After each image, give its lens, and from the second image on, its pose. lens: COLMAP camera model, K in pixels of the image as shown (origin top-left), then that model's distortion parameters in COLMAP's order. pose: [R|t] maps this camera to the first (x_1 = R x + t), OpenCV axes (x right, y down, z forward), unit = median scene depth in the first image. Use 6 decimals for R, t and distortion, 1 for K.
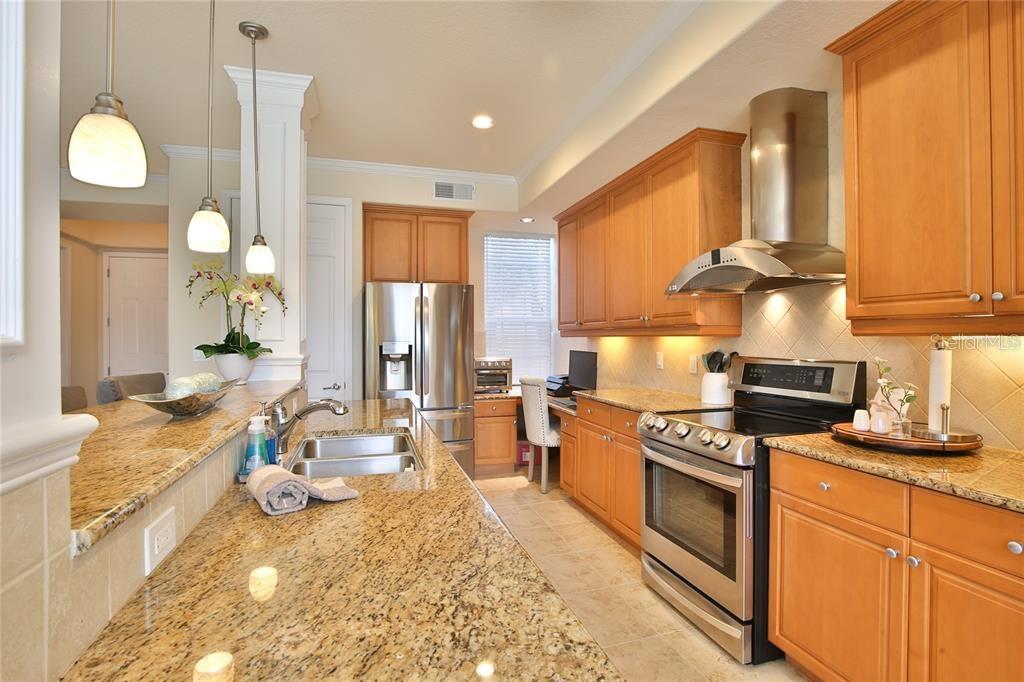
lens RADIAL K [[496.1, 0, 519.2], [0, 496.1, 338.3], [0, 0, 1]] dist [-0.032281, 0.001624]
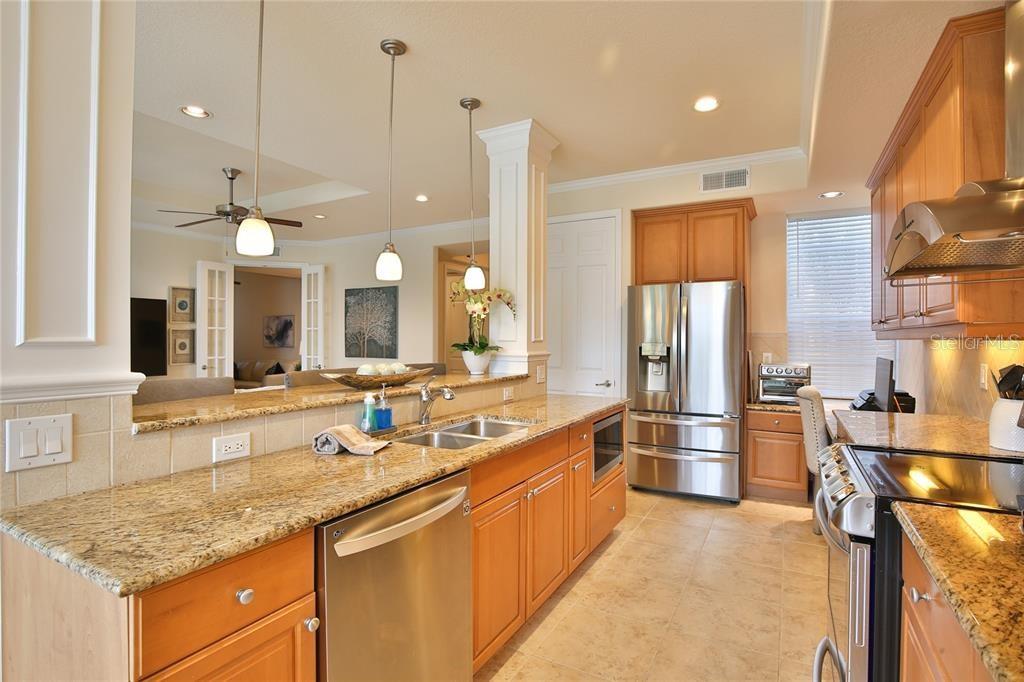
lens RADIAL K [[496.1, 0, 519.2], [0, 496.1, 338.3], [0, 0, 1]] dist [-0.032281, 0.001624]
pose [[0.695938, 0.004728, -0.718086, 0.280677], [-0.005891, 0.999982, 0.000874, -0.002400], [0.718078, 0.003622, 0.695954, 0.098619]]
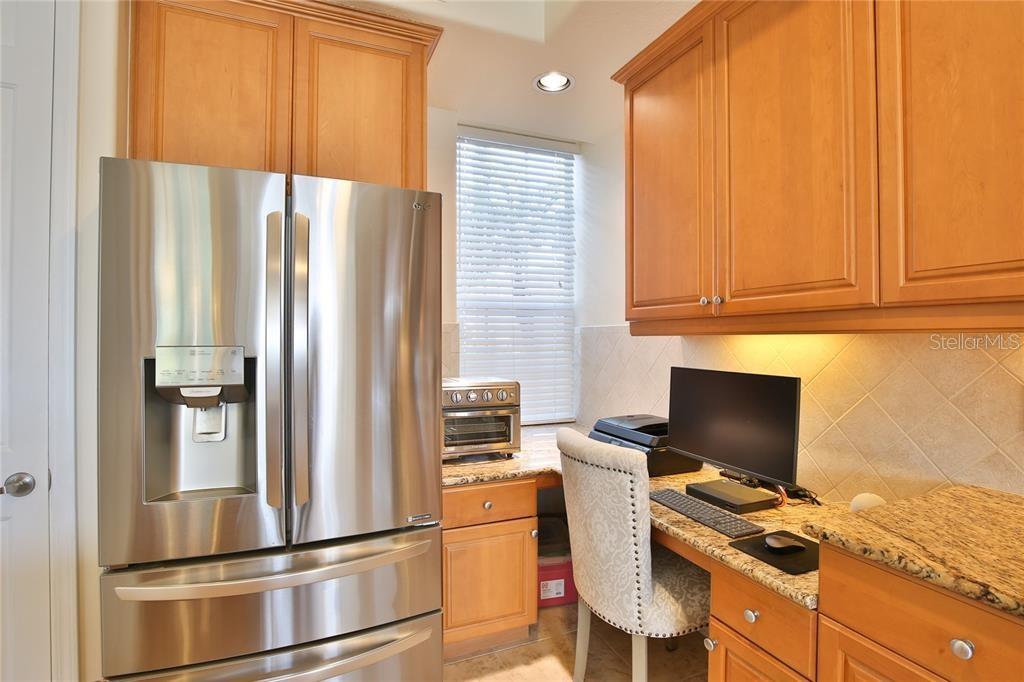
lens RADIAL K [[496.1, 0, 519.2], [0, 496.1, 338.3], [0, 0, 1]] dist [-0.032281, 0.001624]
pose [[0.994447, 0.003220, 0.105191, -0.076462], [-0.003070, 0.999994, -0.001591, 0.001274], [-0.105196, 0.001260, 0.994451, 0.654843]]
